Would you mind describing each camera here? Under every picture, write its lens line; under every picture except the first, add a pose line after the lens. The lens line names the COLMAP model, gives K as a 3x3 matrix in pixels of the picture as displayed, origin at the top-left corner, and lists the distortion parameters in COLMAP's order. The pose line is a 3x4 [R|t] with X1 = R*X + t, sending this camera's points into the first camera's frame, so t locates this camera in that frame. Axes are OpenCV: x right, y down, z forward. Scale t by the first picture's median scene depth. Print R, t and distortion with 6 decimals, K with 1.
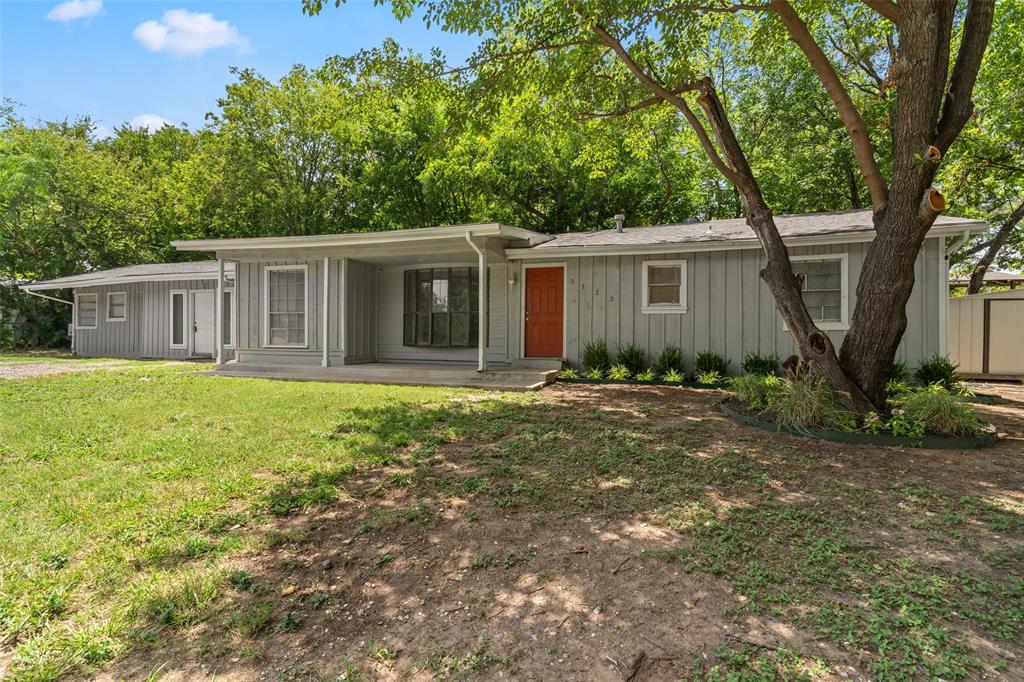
lens RADIAL K [[499.3, 0, 507.4], [0, 499.3, 342.2], [0, 0, 1]] dist [0.000803, -0.003575]
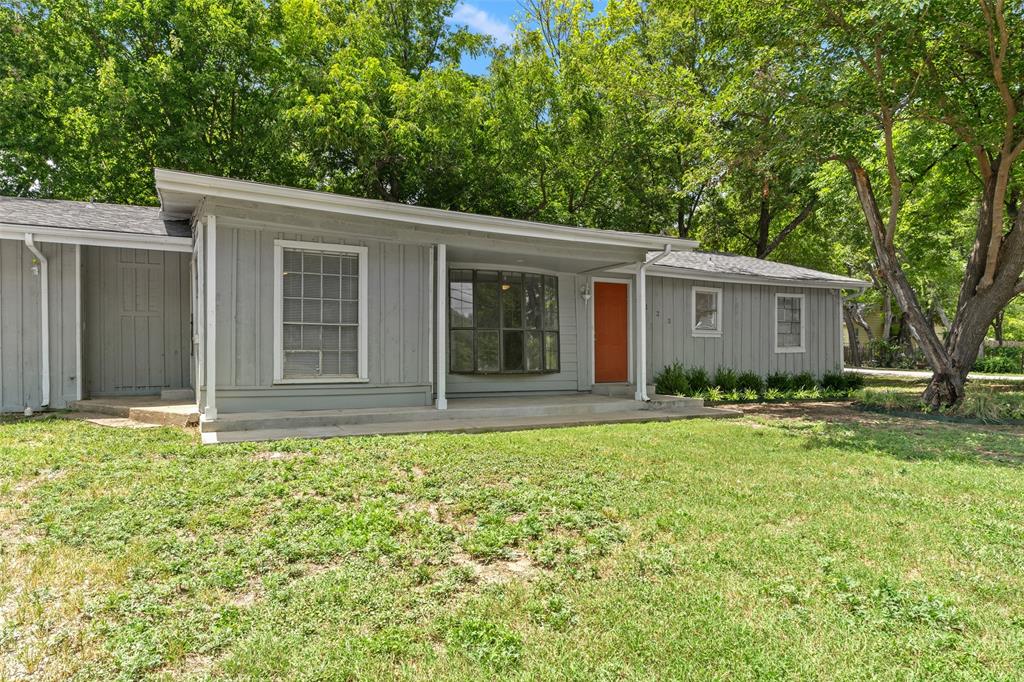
lens RADIAL K [[634.2, 0, 512.0], [0, 634.2, 341.0], [0, 0, 1]] dist [-0.001720, -0.000155]
pose [[0.686240, 0.009074, 0.727319, -0.946054], [0.007813, 0.999773, -0.019845, -0.023951], [-0.727334, 0.019301, 0.686013, 0.366028]]
